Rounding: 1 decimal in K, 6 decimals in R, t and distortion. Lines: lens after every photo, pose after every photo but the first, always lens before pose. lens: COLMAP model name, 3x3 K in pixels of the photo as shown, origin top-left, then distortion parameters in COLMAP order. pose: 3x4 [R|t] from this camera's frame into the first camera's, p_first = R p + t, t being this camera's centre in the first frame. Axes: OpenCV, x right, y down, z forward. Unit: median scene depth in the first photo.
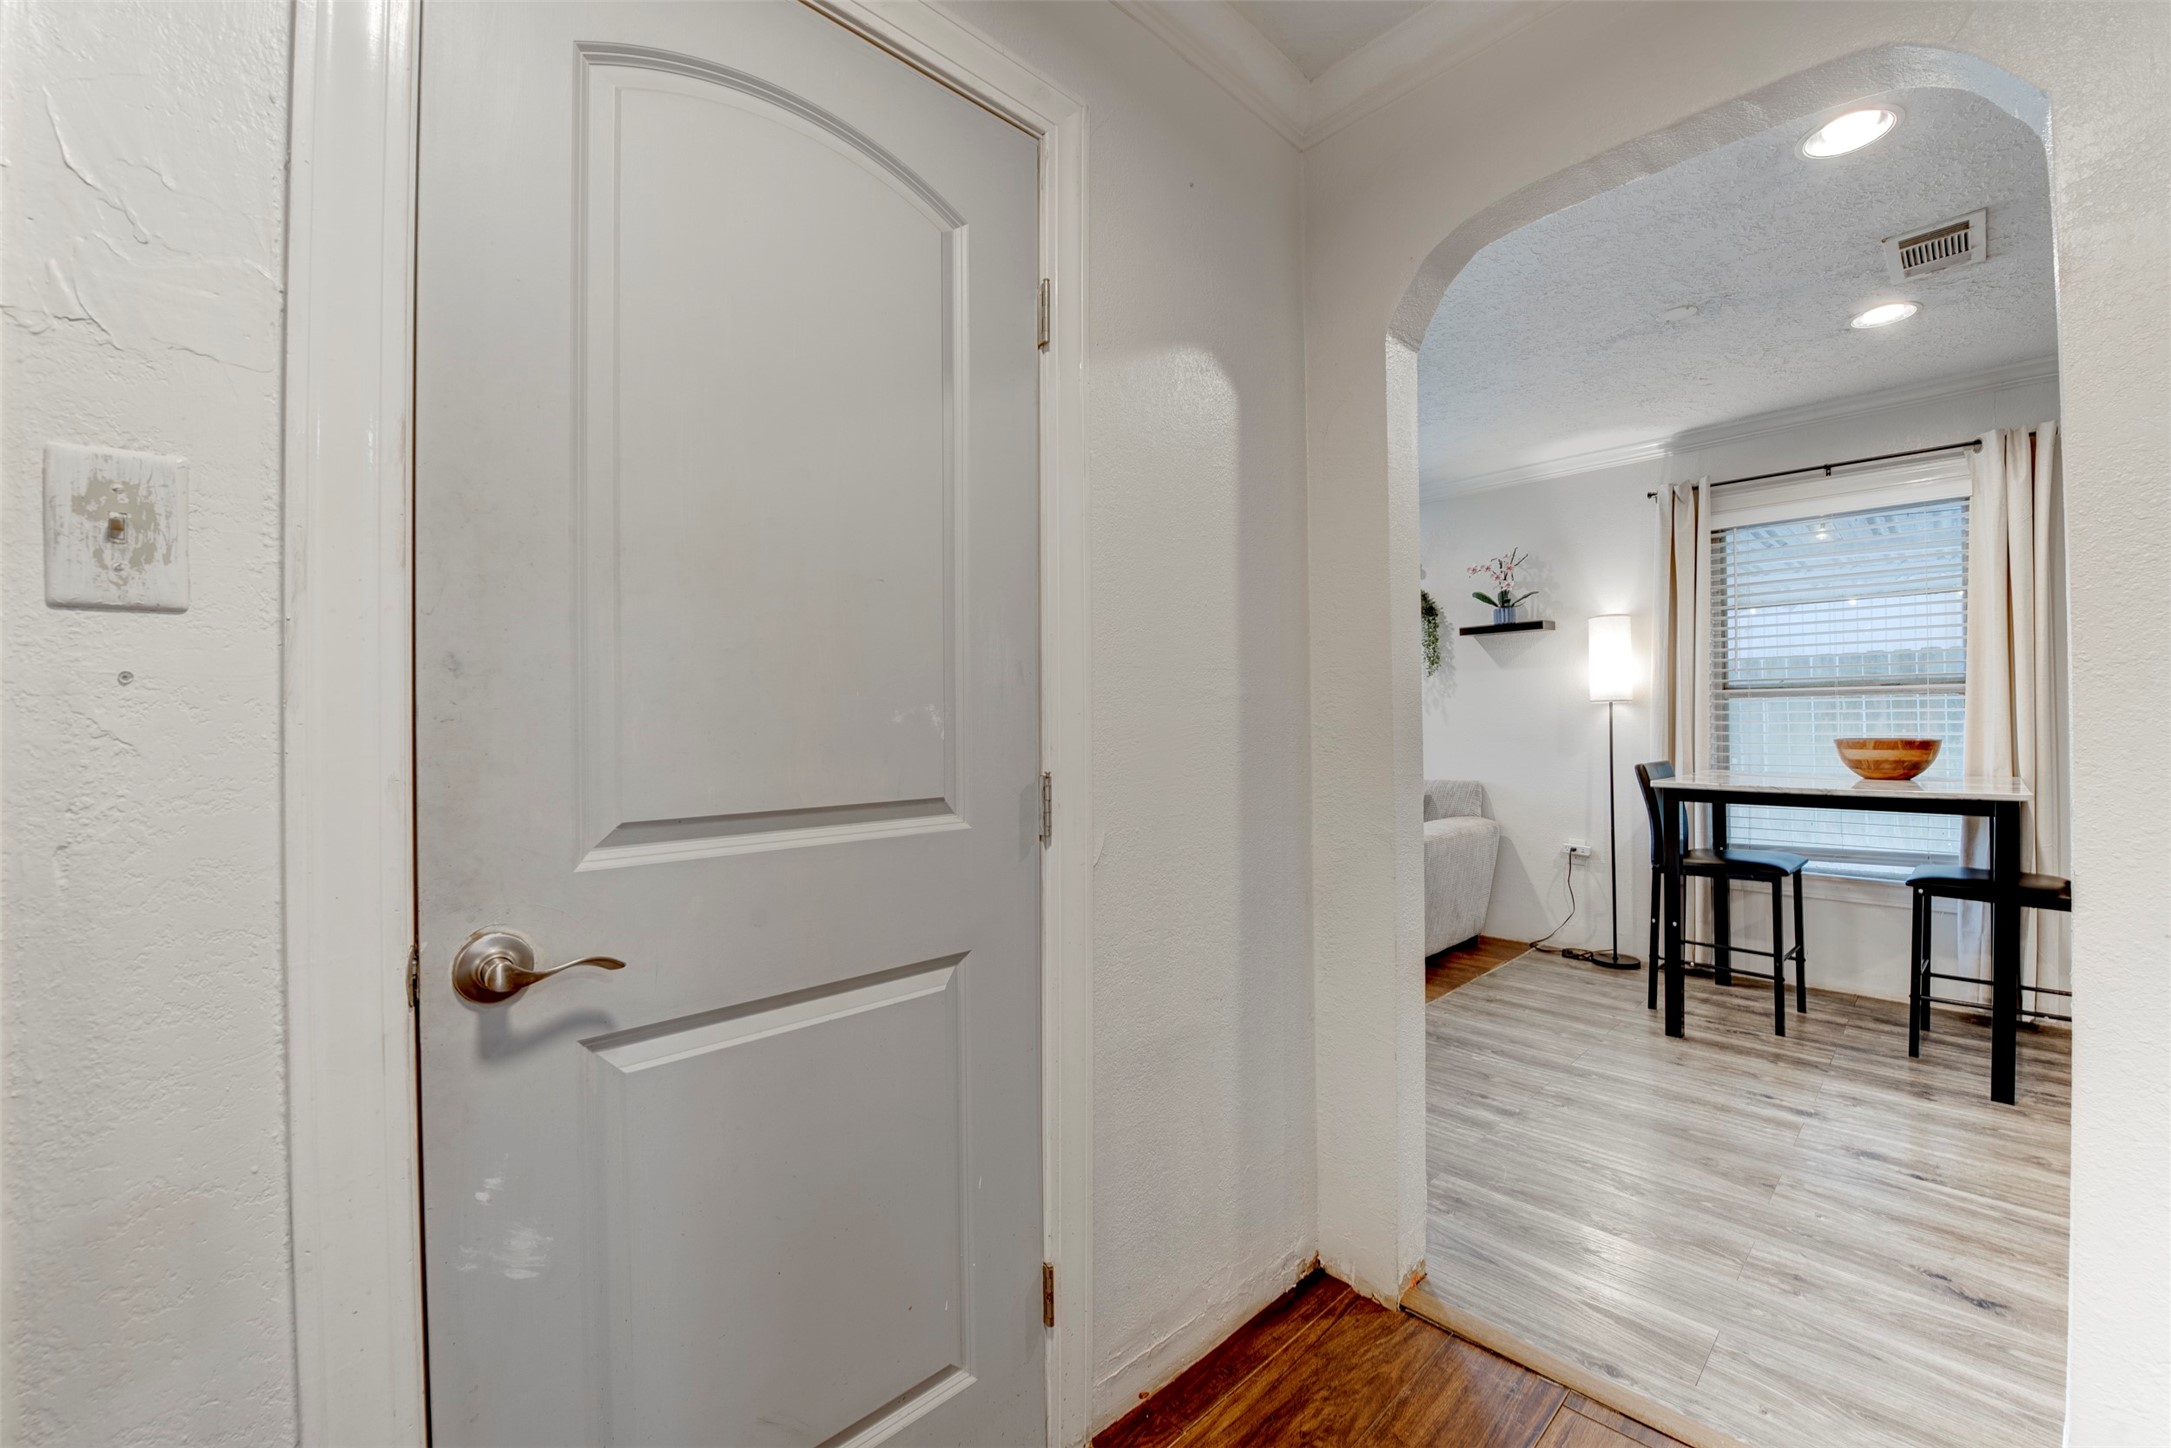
lens RADIAL K [[869.2, 0, 1079.7], [0, 869.2, 725.2], [0, 0, 1]] dist [-0.015459, -0.001821]
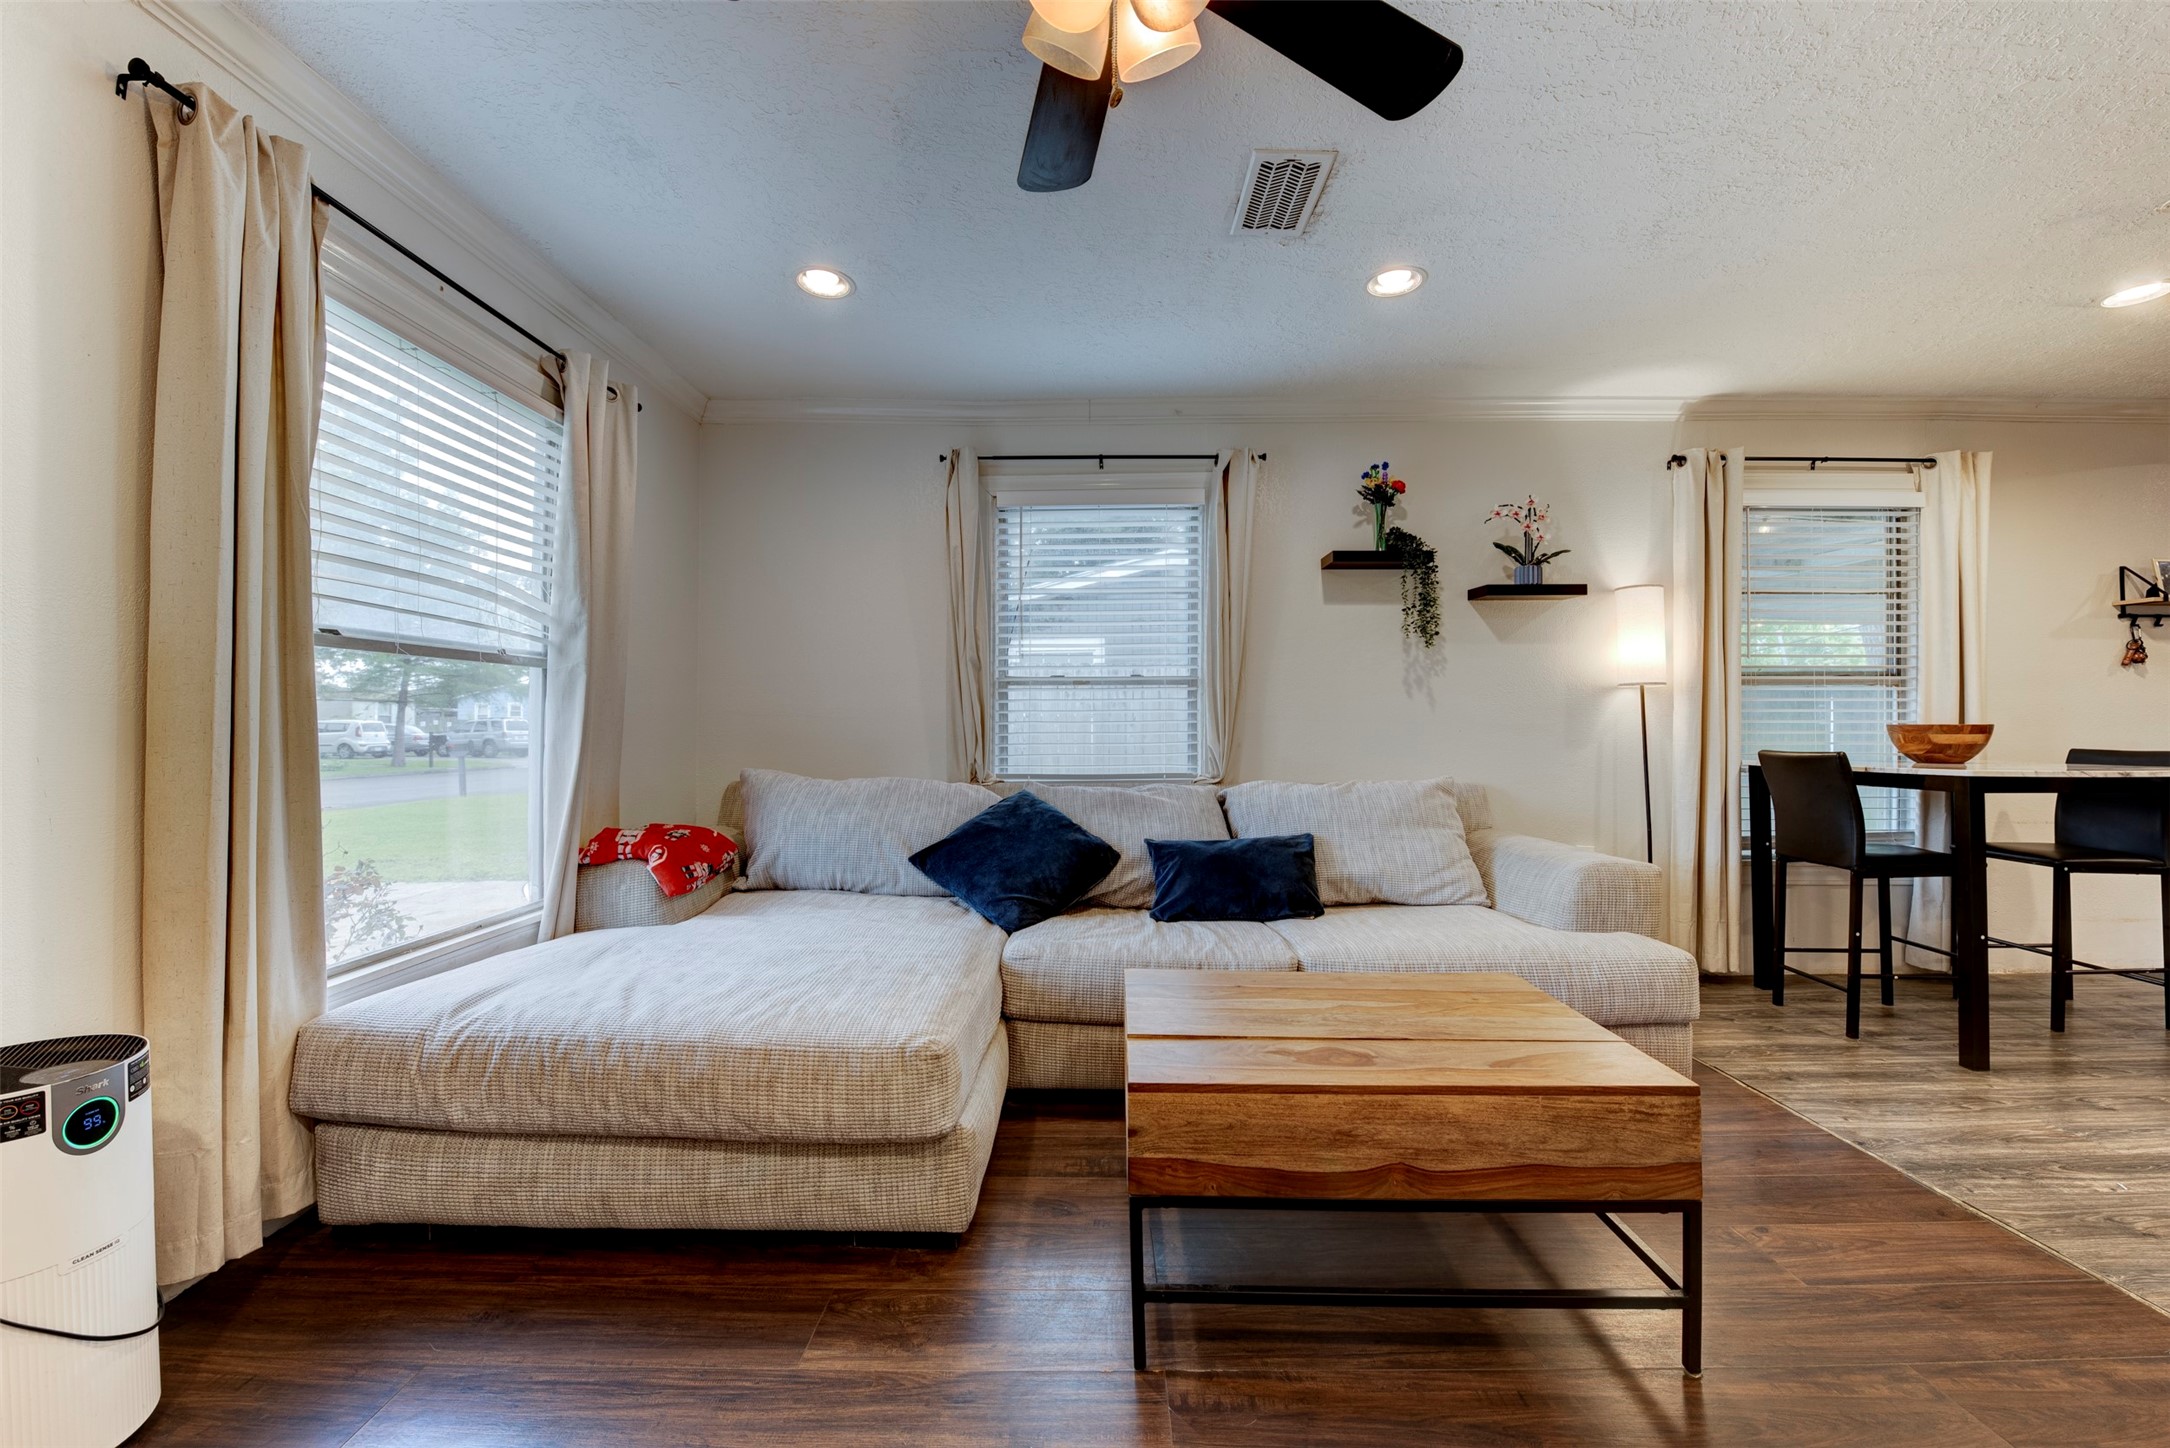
lens RADIAL K [[868.8, 0, 1086.1], [0, 868.8, 728.9], [0, 0, 1]] dist [-0.015459, -0.001821]
pose [[0.679975, 0.014512, 0.733091, -0.564822], [-0.003452, 0.999856, -0.016590, 0.046959], [-0.733227, 0.008750, 0.679928, 1.155740]]
